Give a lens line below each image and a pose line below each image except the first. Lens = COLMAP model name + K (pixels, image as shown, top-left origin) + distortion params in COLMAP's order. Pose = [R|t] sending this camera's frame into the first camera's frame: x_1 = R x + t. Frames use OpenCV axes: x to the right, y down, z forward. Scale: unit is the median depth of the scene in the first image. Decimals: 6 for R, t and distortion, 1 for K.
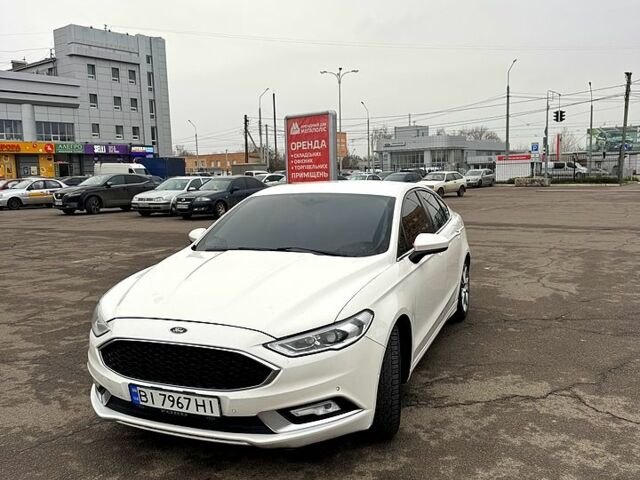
lens RADIAL K [[597.2, 0, 321.1], [0, 597.2, 229.7], [0, 0, 1]] dist [0.155684, -0.334179]
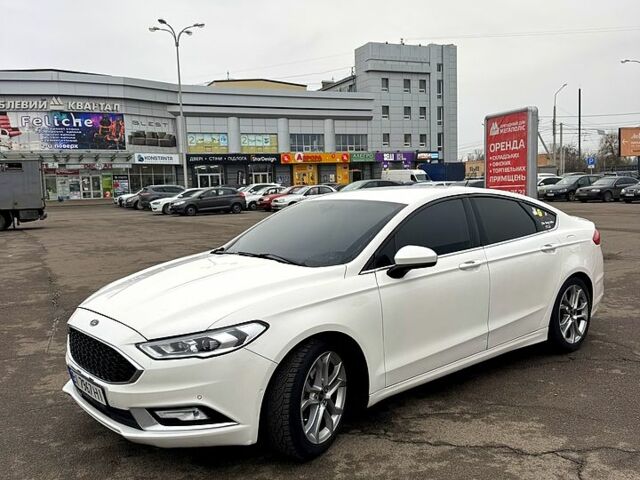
lens RADIAL K [[597.2, 0, 321.1], [0, 597.2, 229.7], [0, 0, 1]] dist [0.155684, -0.334179]
pose [[0.883587, 0.027938, -0.467434, 0.030643], [-0.031531, 0.999503, 0.000137, -0.000841], [0.467205, 0.014618, 0.884028, 0.009649]]
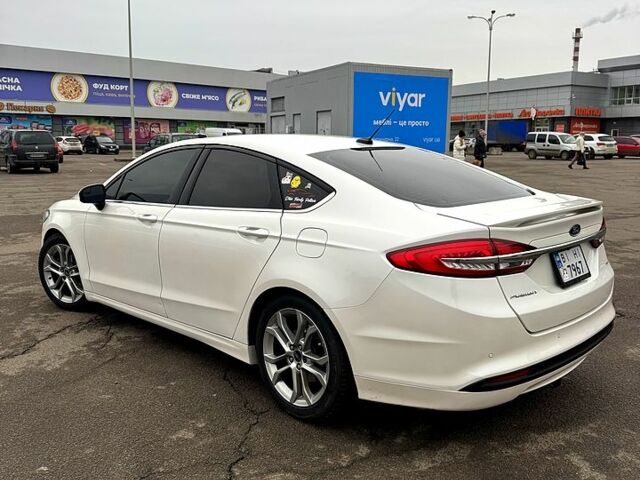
lens RADIAL K [[597.2, 0, 321.1], [0, 597.2, 229.7], [0, 0, 1]] dist [0.155684, -0.334179]
pose [[-0.399463, 0.151425, -0.904157, 0.063262], [-0.081785, 0.976445, 0.199665, -0.010122], [0.913094, 0.153706, -0.377670, 0.114224]]
